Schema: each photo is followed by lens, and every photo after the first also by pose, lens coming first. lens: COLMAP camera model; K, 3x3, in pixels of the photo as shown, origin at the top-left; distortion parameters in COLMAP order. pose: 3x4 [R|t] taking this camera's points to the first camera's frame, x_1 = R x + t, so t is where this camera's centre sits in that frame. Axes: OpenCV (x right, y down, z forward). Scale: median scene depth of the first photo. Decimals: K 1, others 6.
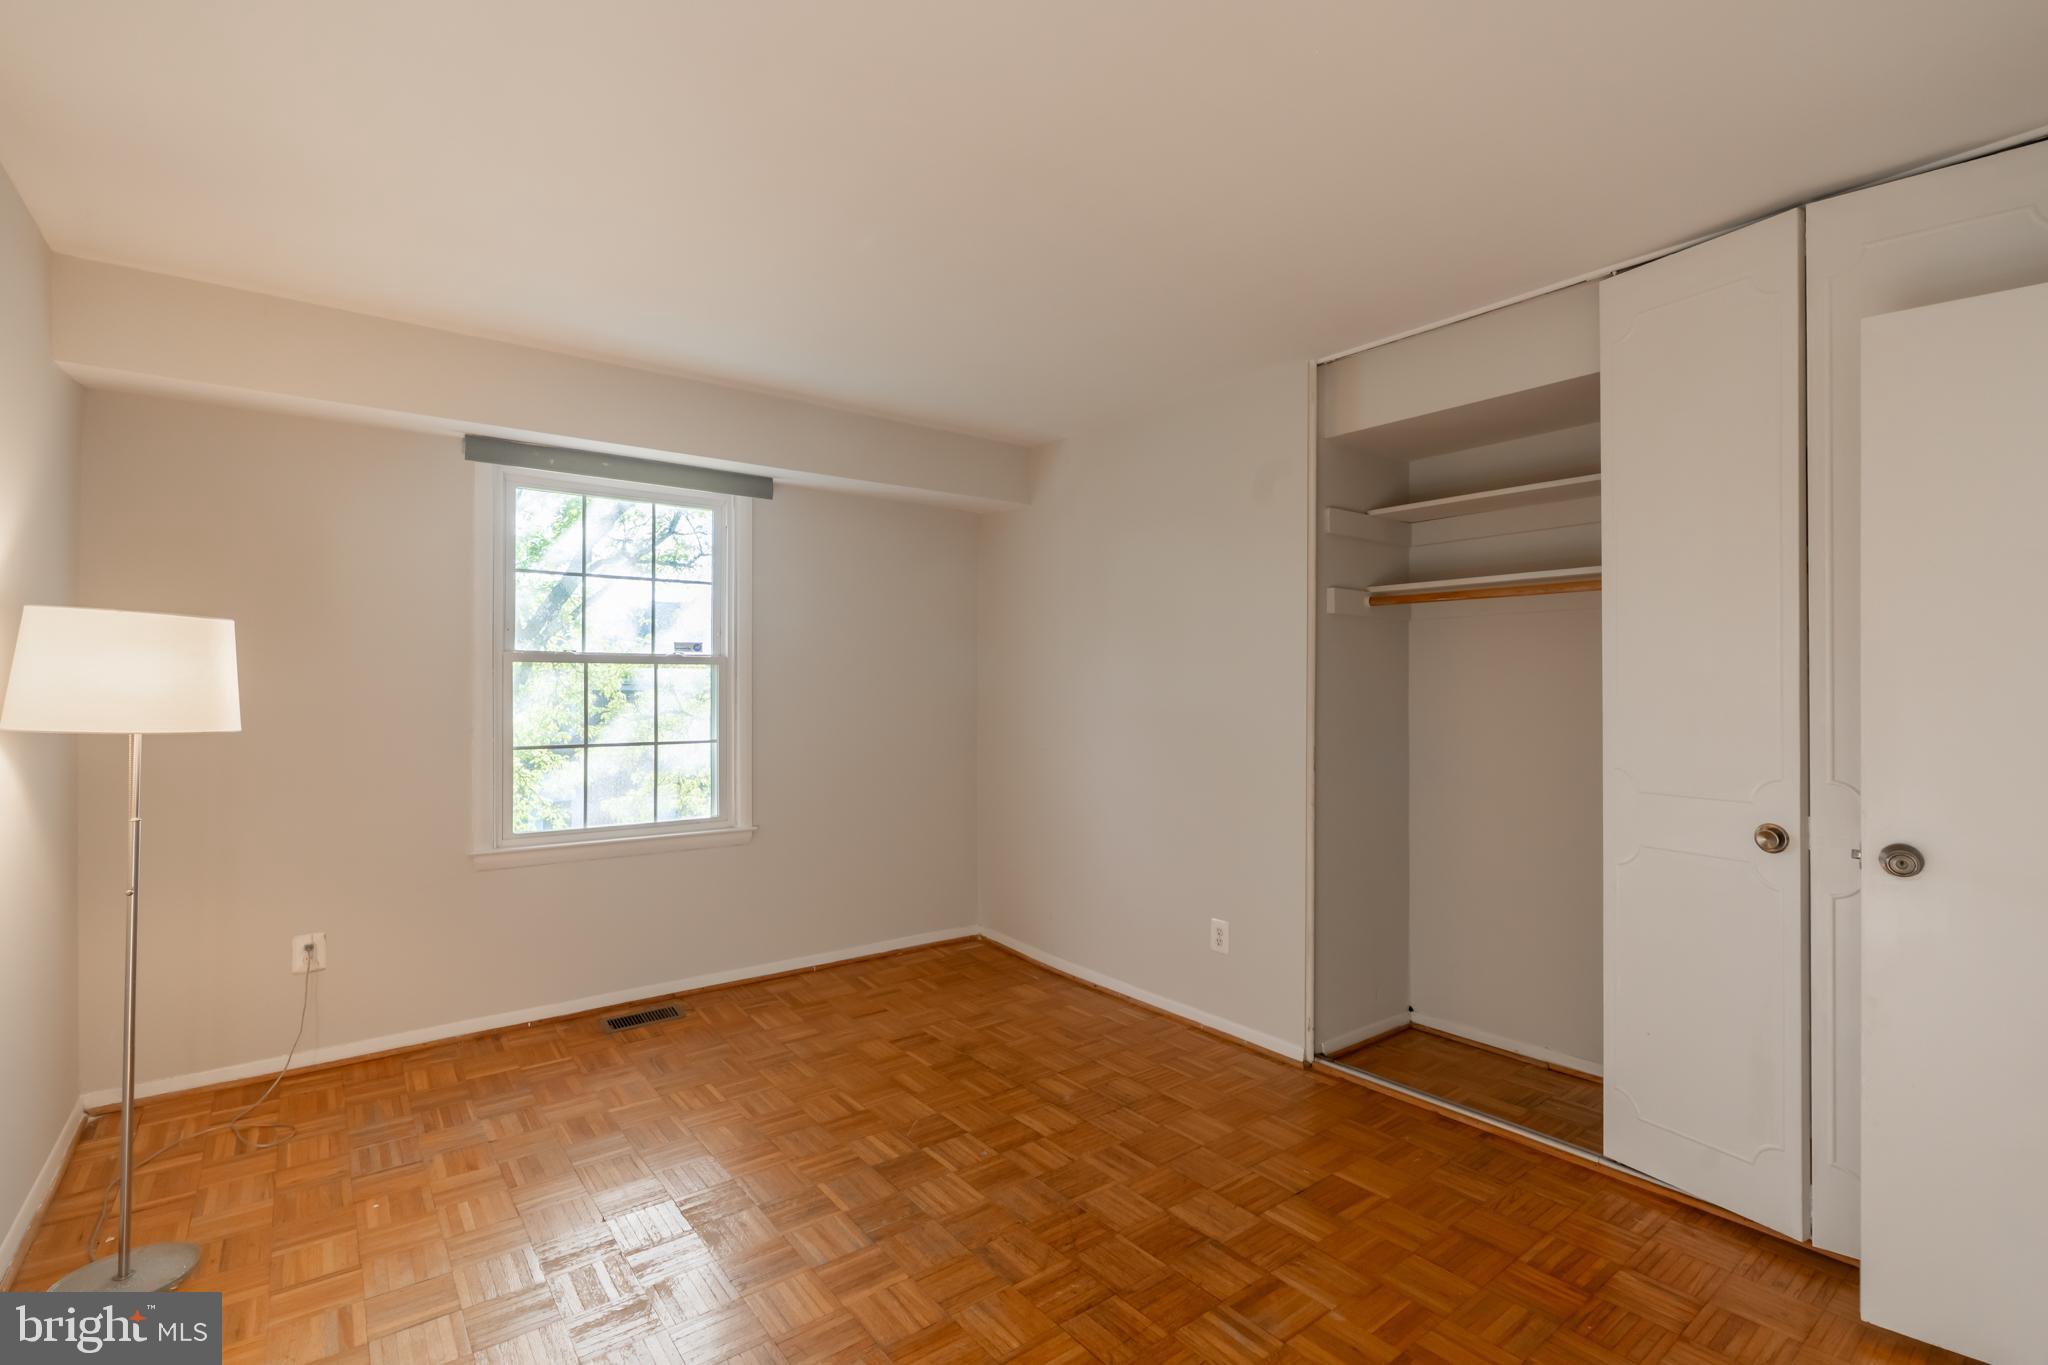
lens RADIAL K [[926.4, 0, 1014.3], [0, 926.4, 674.9], [0, 0, 1]] dist [-0.005983, 0.002721]
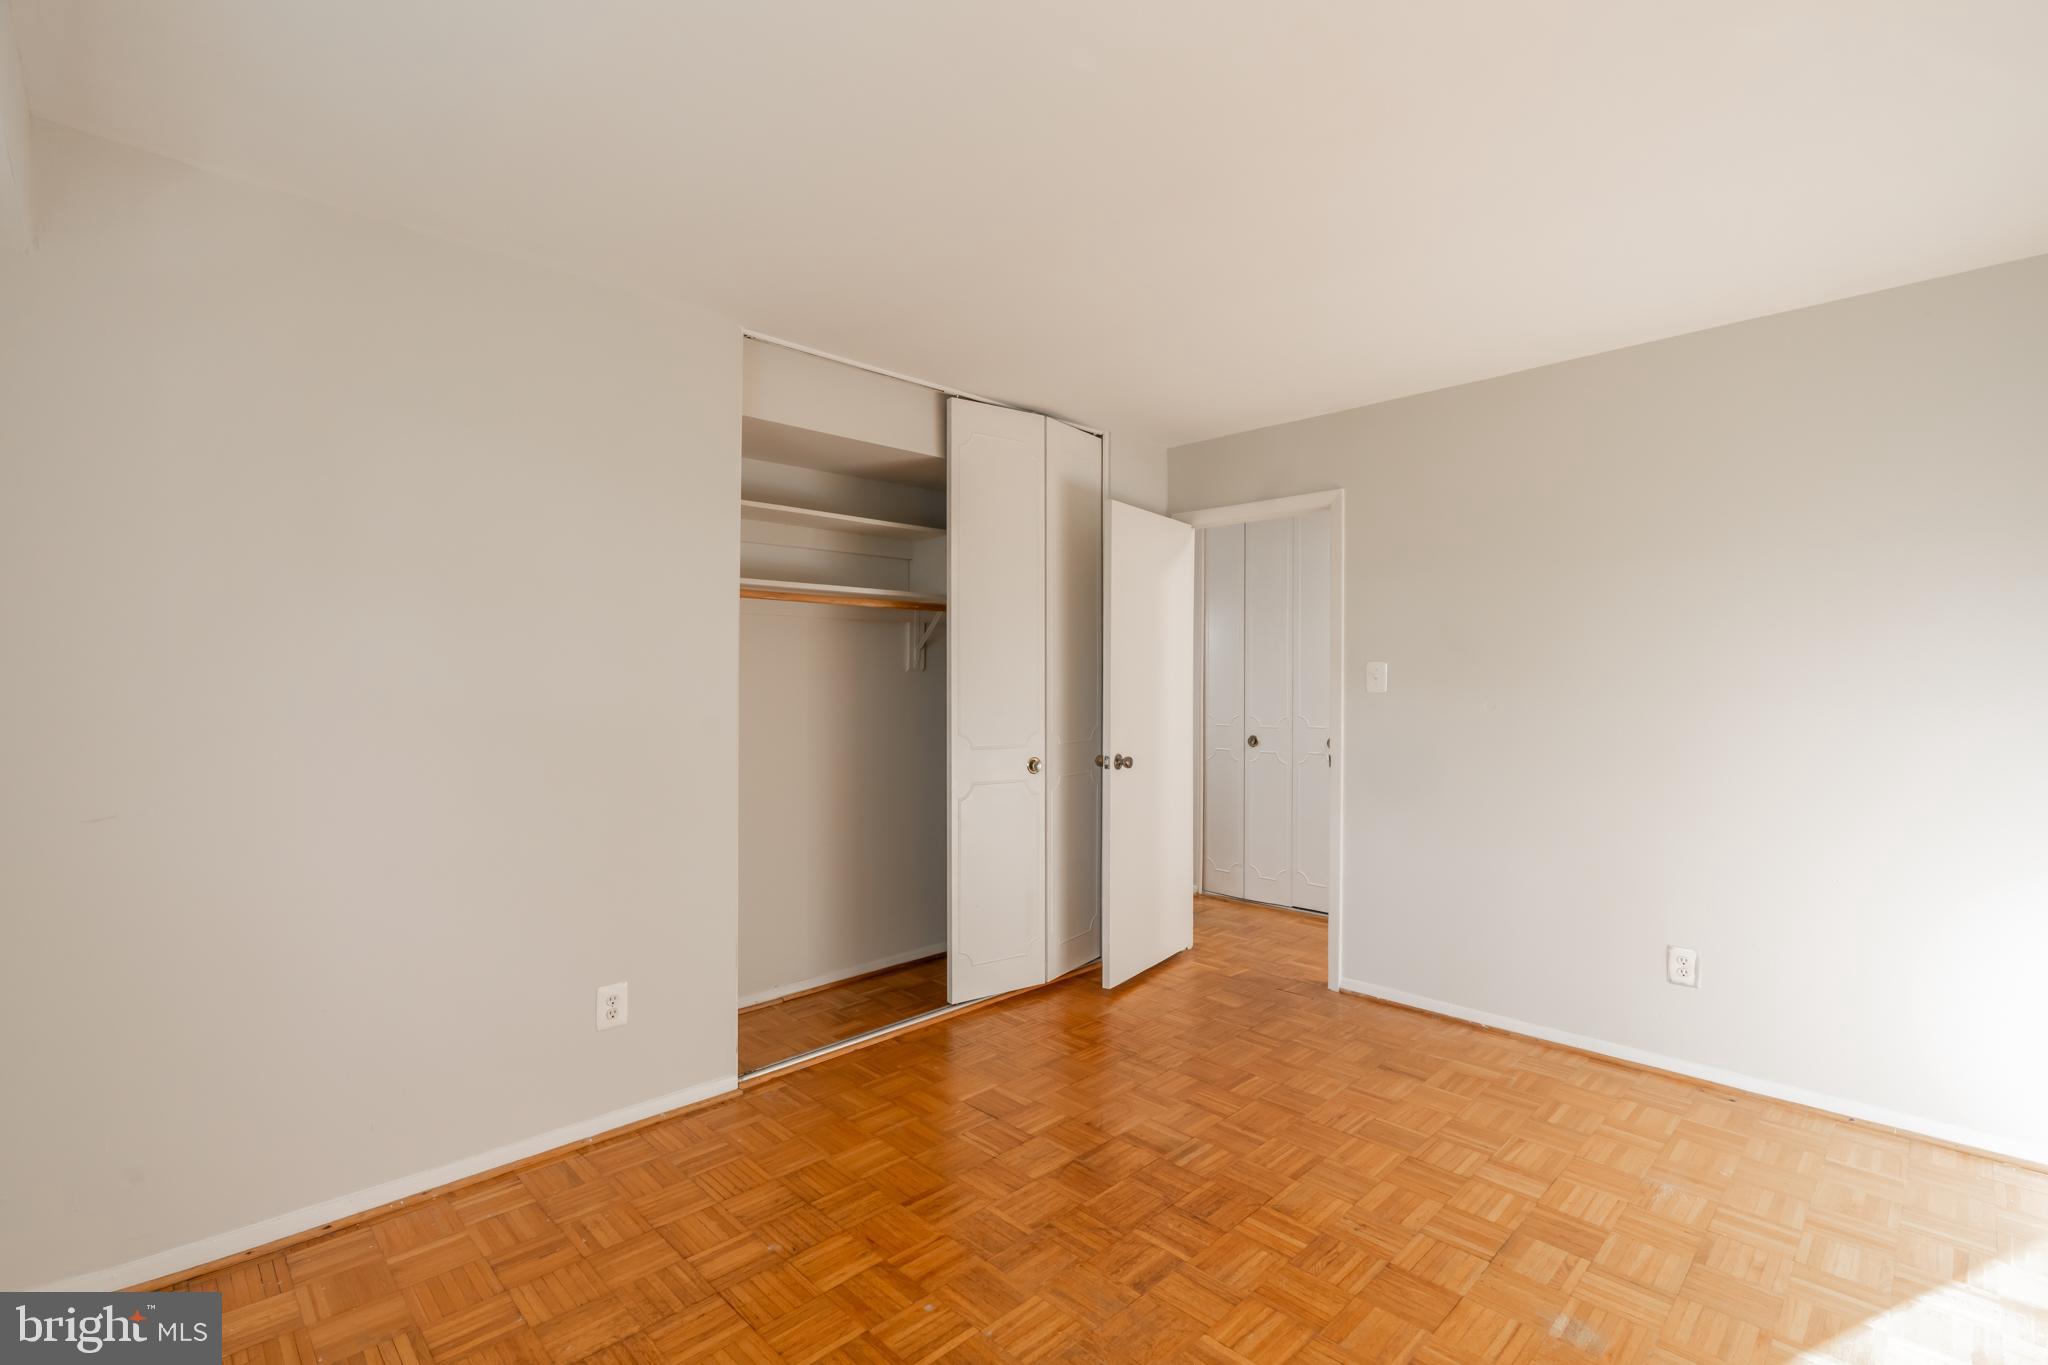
lens RADIAL K [[926.4, 0, 1033.5], [0, 926.4, 675.5], [0, 0, 1]] dist [-0.005983, 0.002721]
pose [[-0.130810, 0.009912, 0.991358, -0.830825], [-0.012624, 0.999852, -0.011663, 0.021155], [-0.991327, -0.014041, -0.130665, 1.087681]]
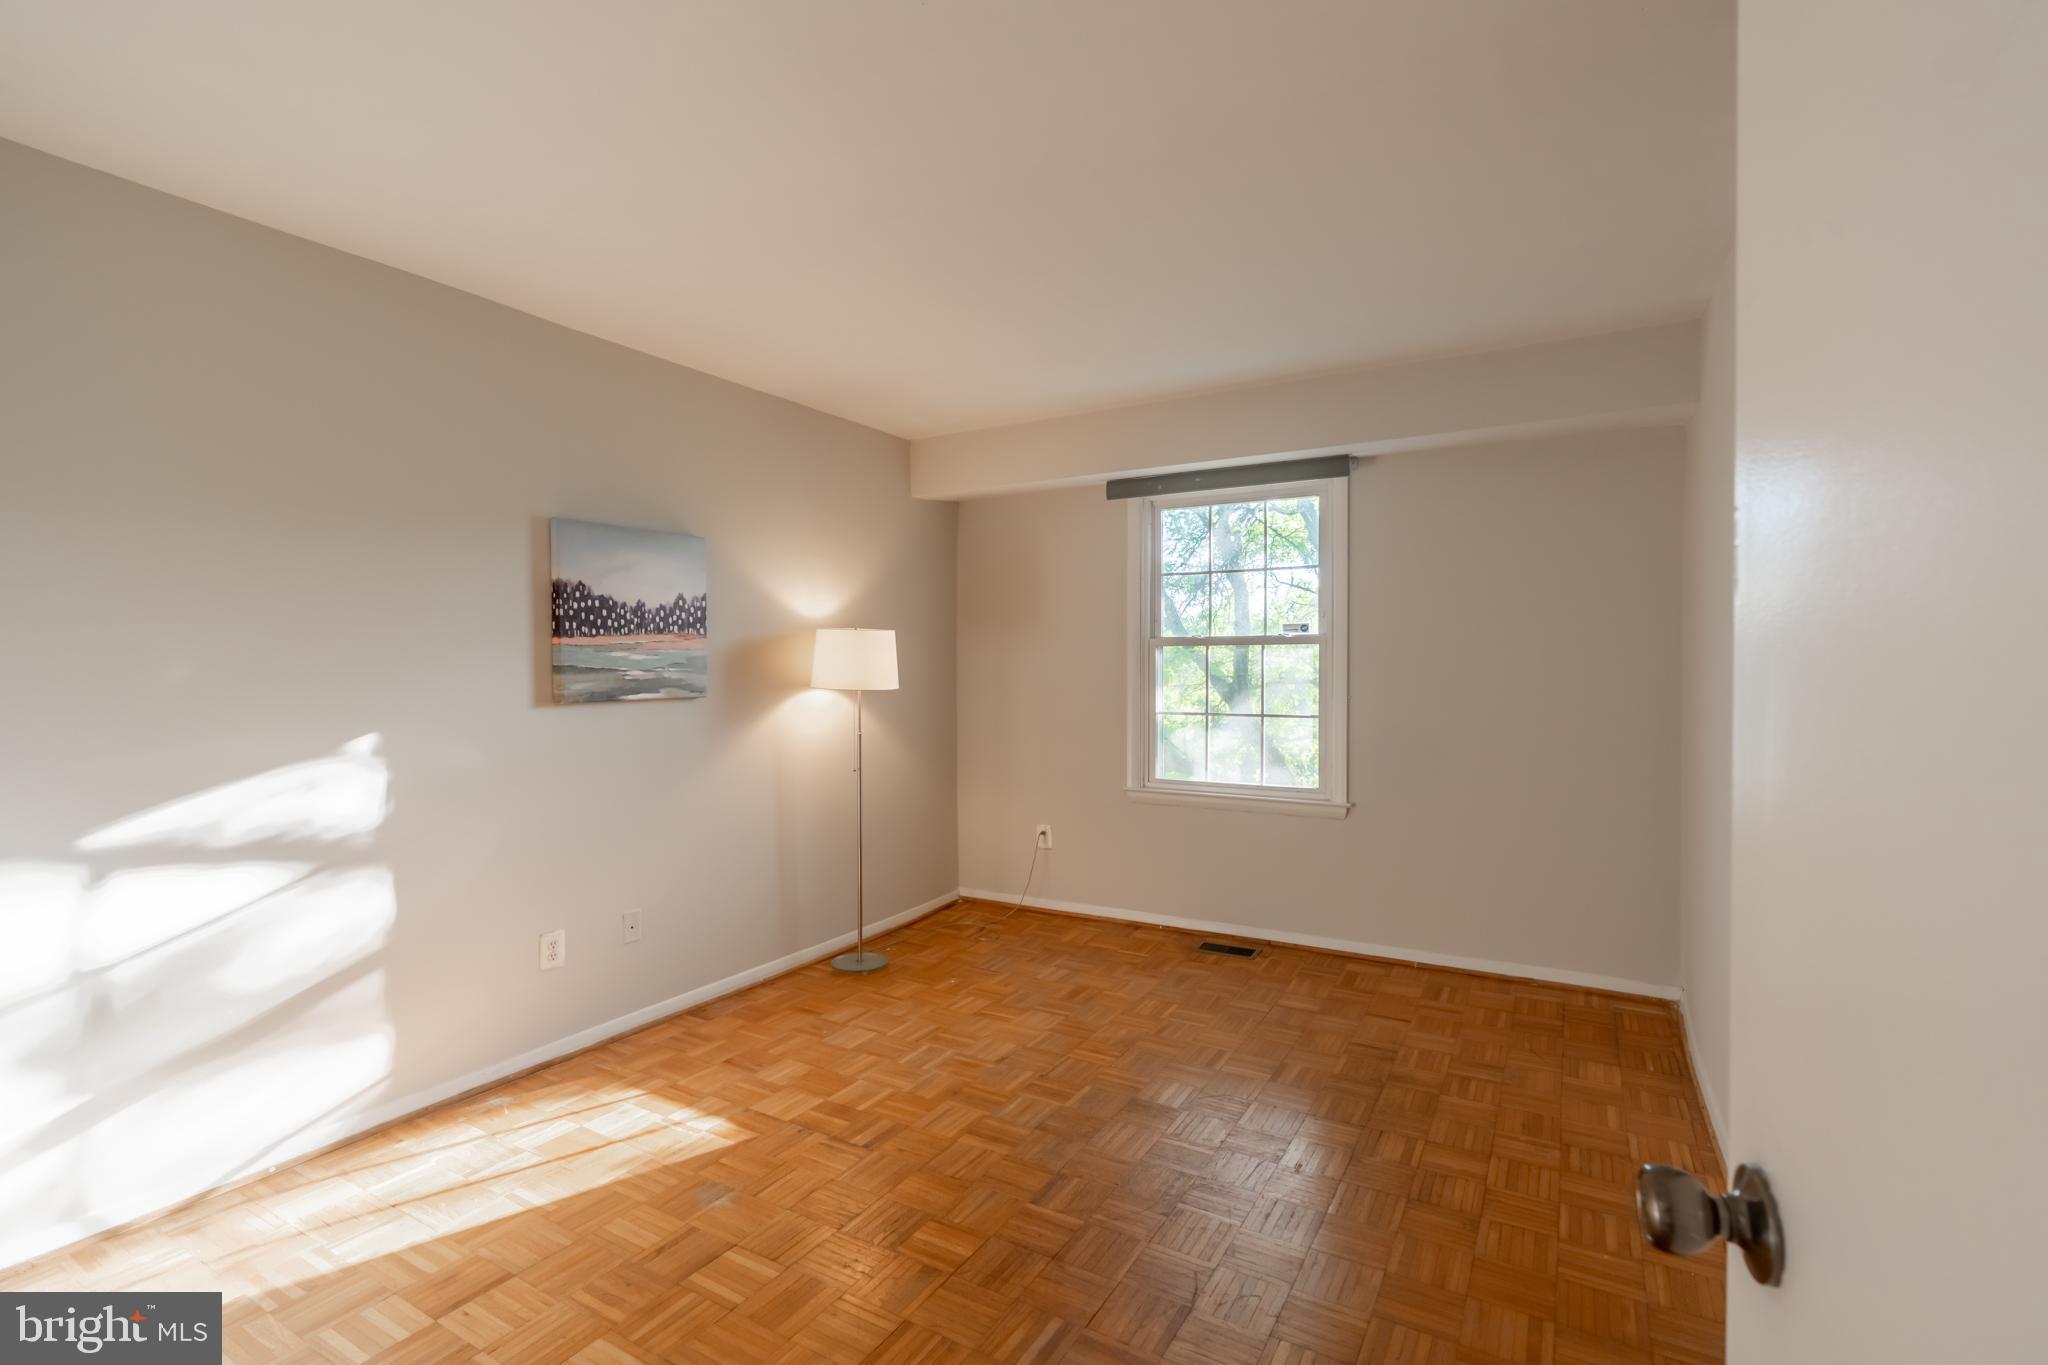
lens RADIAL K [[926.4, 0, 1029.4], [0, 926.4, 674.5], [0, 0, 1]] dist [-0.005983, 0.002721]
pose [[0.377858, 0.005017, -0.925850, 0.851578], [0.015900, 0.999803, 0.011907, 0.010153], [0.925727, -0.019220, 0.377703, 0.492956]]
